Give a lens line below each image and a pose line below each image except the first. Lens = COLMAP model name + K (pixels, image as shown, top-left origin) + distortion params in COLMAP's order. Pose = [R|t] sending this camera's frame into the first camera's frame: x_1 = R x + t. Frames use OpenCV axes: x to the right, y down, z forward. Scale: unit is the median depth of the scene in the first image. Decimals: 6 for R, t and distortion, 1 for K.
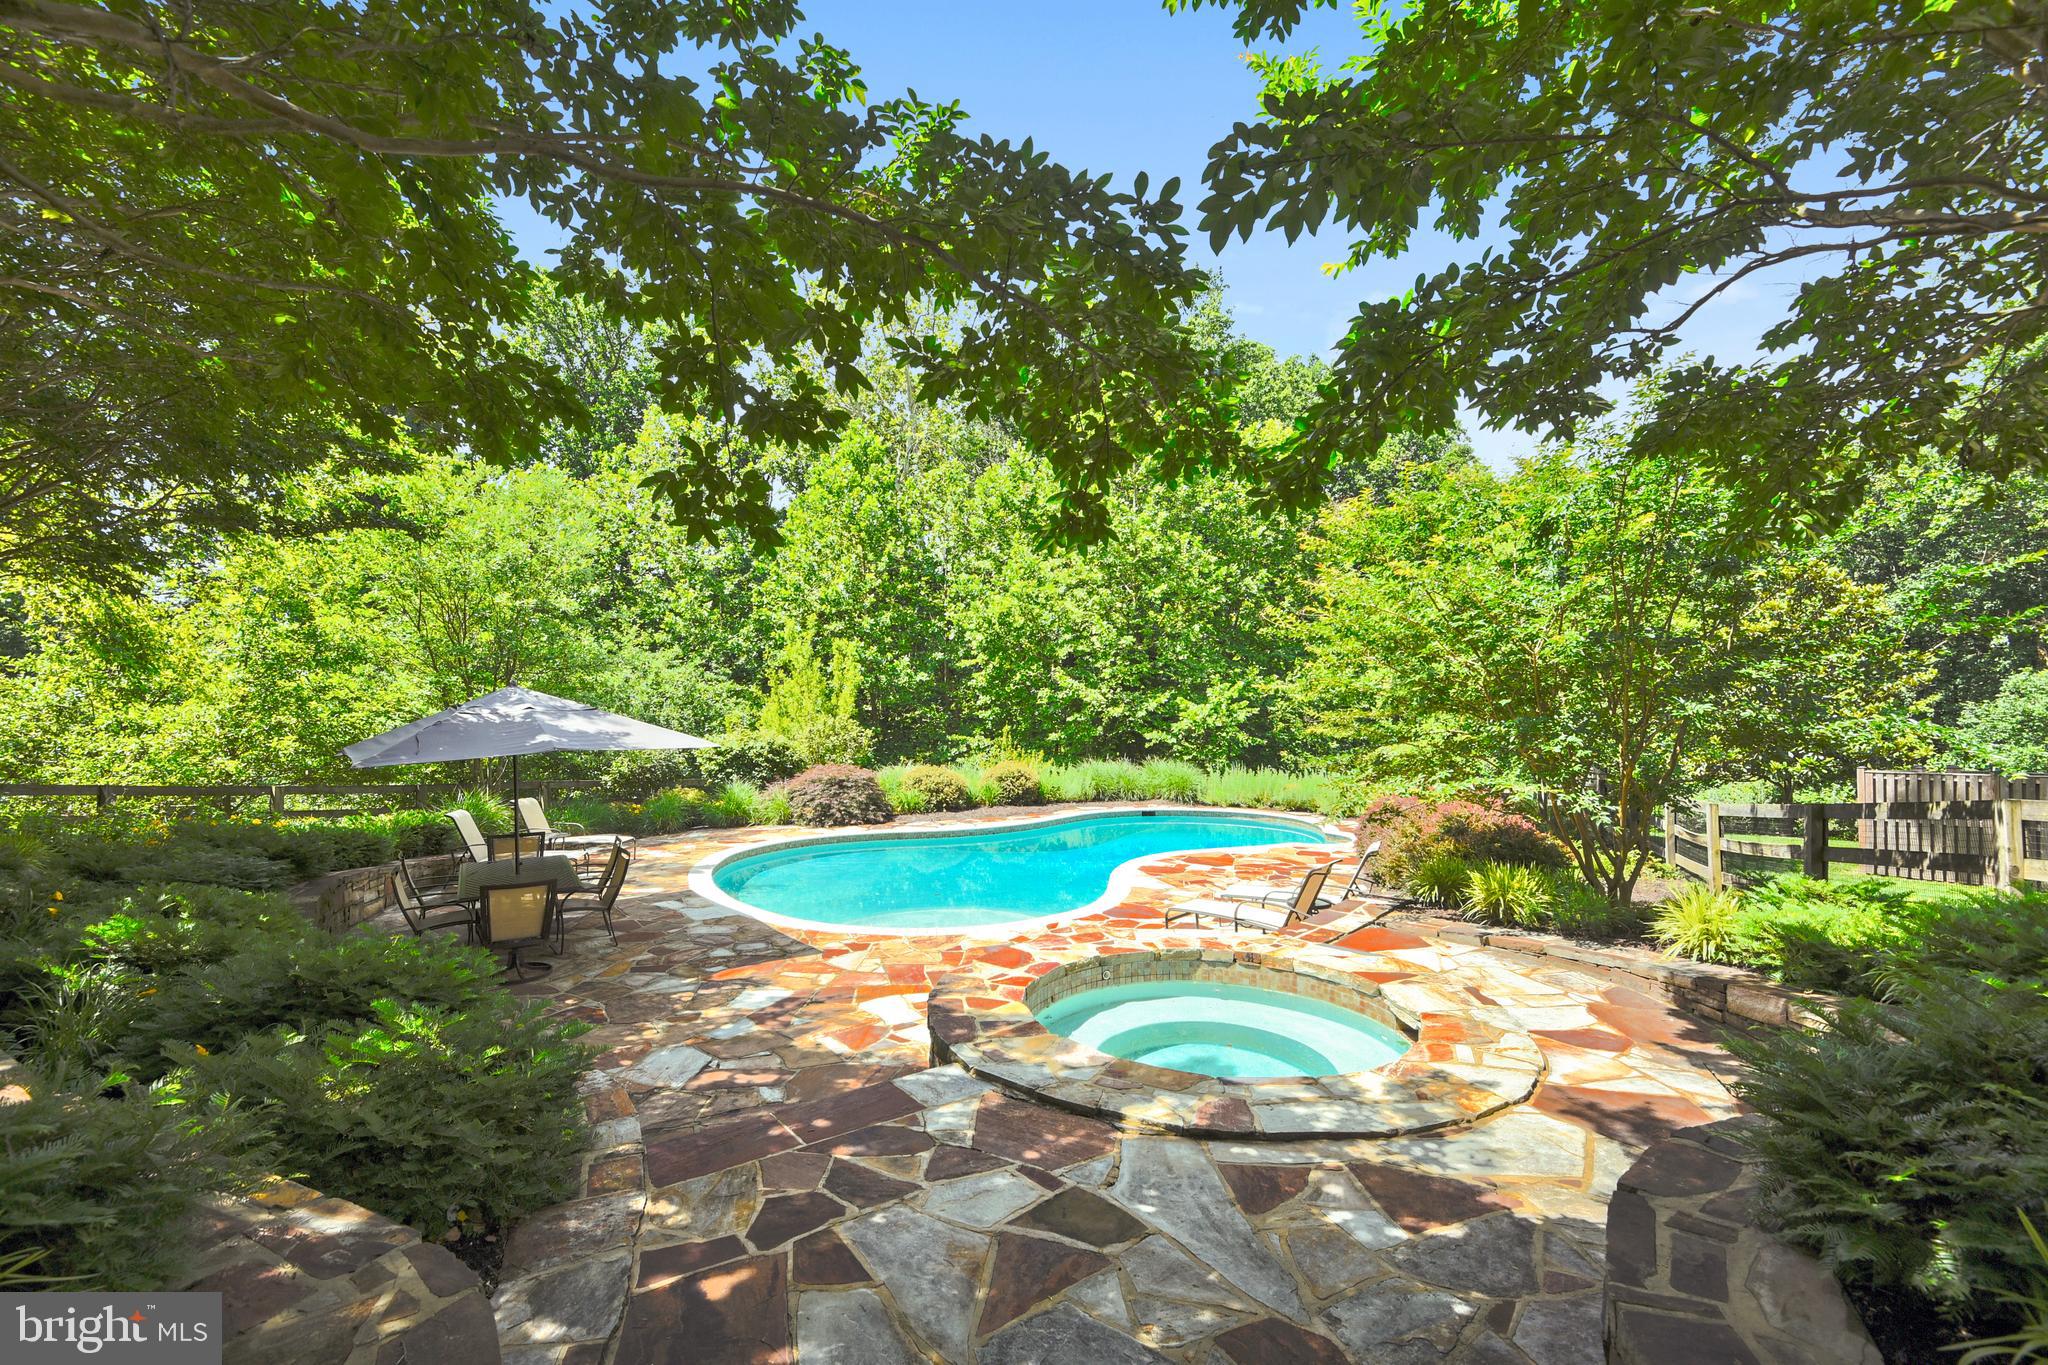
lens RADIAL K [[939.2, 0, 1024.0], [0, 939.2, 682.5], [0, 0, 1]] dist [0.002955, -0.000611]
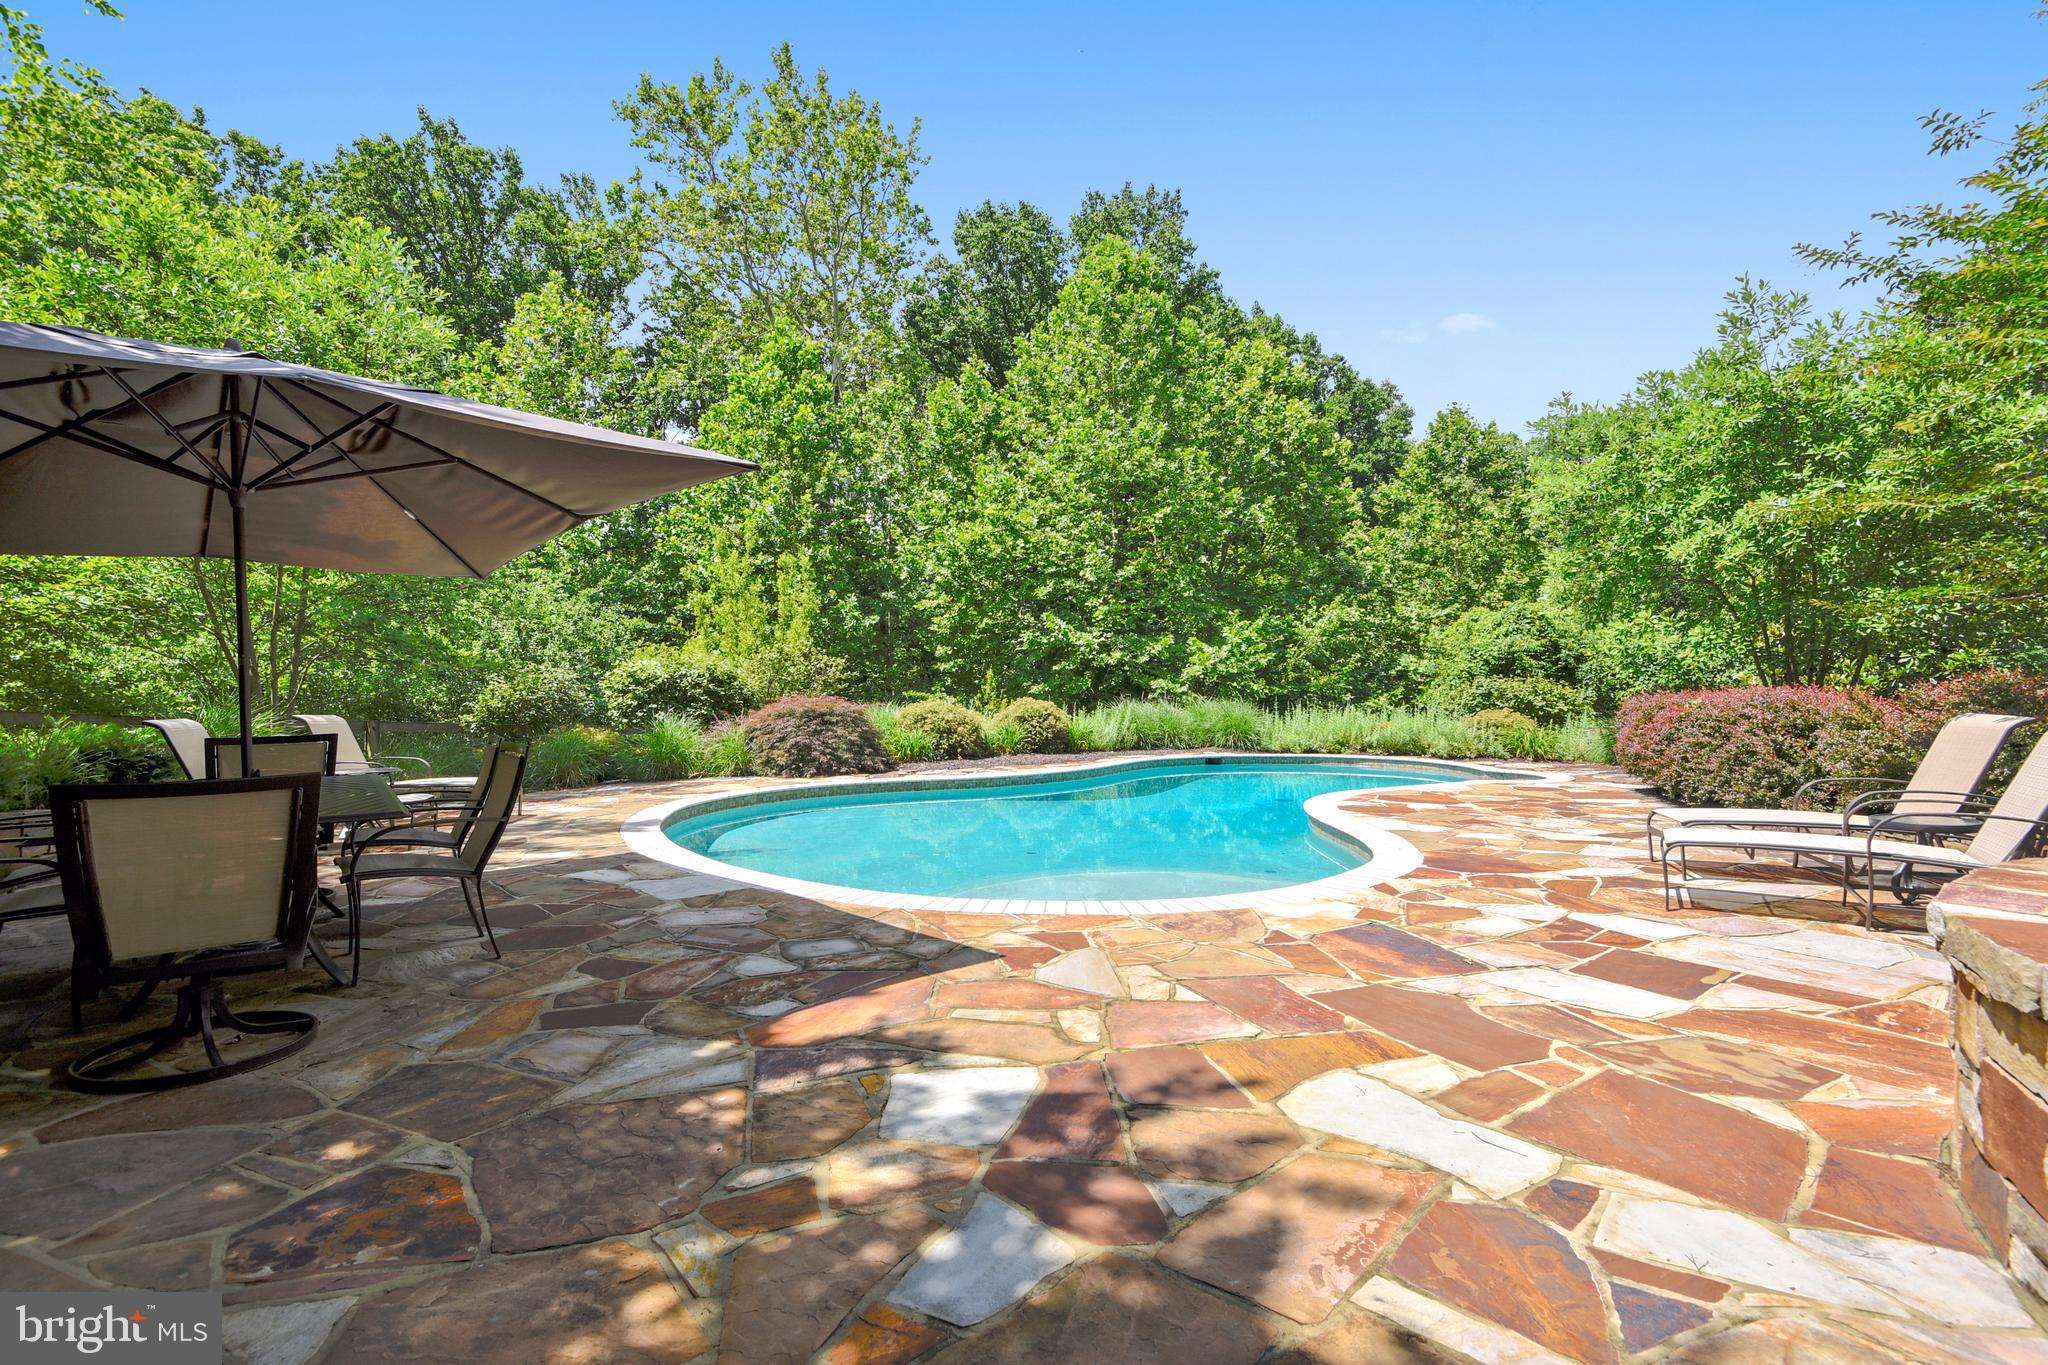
lens RADIAL K [[939.2, 0, 1024.0], [0, 939.2, 682.5], [0, 0, 1]] dist [0.002955, -0.000611]
pose [[0.993219, -0.006972, 0.116051, -0.104014], [0.006452, 0.999967, 0.004854, 0.065188], [-0.116081, -0.004072, 0.993231, 0.233184]]
